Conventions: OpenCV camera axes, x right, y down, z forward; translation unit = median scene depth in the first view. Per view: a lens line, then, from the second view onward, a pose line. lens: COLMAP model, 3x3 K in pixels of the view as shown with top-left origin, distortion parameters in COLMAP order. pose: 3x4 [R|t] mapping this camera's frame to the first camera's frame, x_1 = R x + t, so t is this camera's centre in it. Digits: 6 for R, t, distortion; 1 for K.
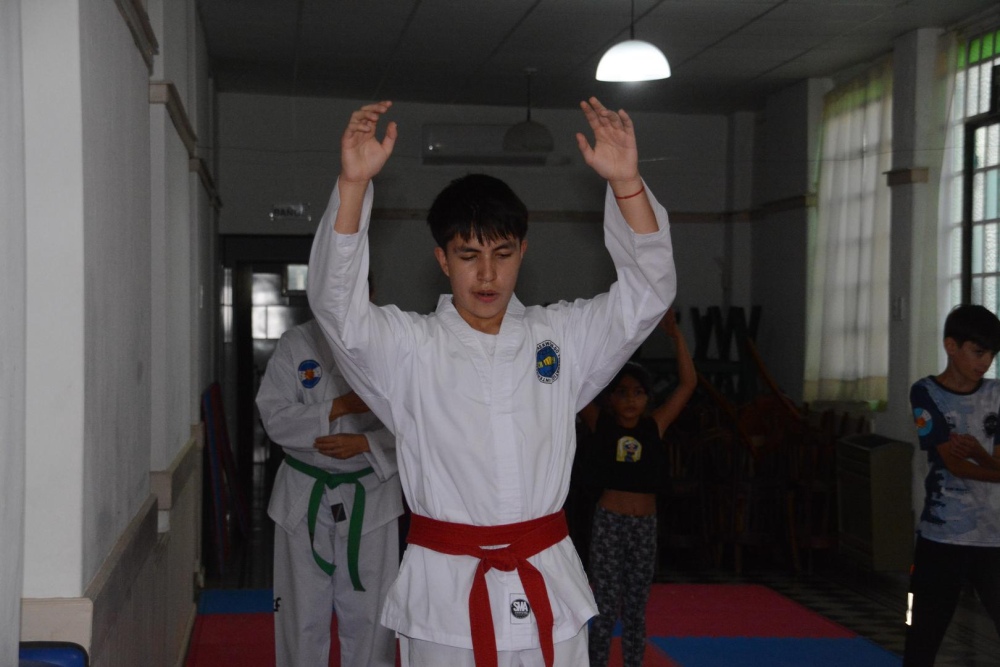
lens RADIAL K [[2207.8, 0, 500.0], [0, 2207.8, 333.5], [0, 0, 1]] dist [0.574991, 0.219528]
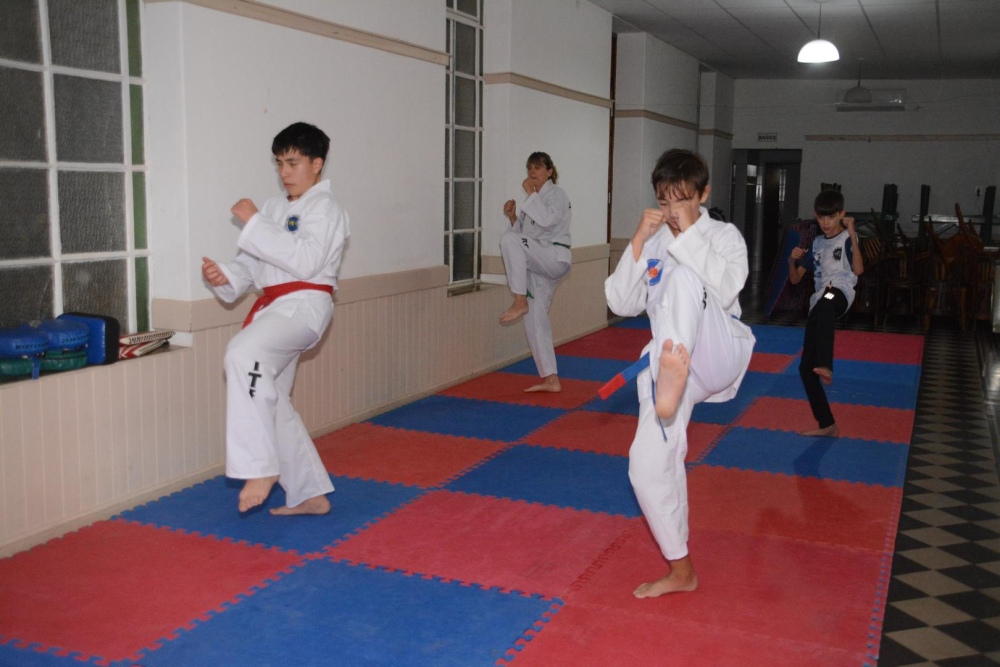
lens RADIAL K [[1027.8, 0, 503.4], [0, 1027.8, 330.5], [0, 0, 1]] dist [-0.097543, 0.306269]
pose [[0.872482, 0.078309, -0.482331, 0.184162], [-0.016531, 0.991241, 0.131030, 0.001446], [0.488367, -0.106348, 0.866134, 0.077930]]
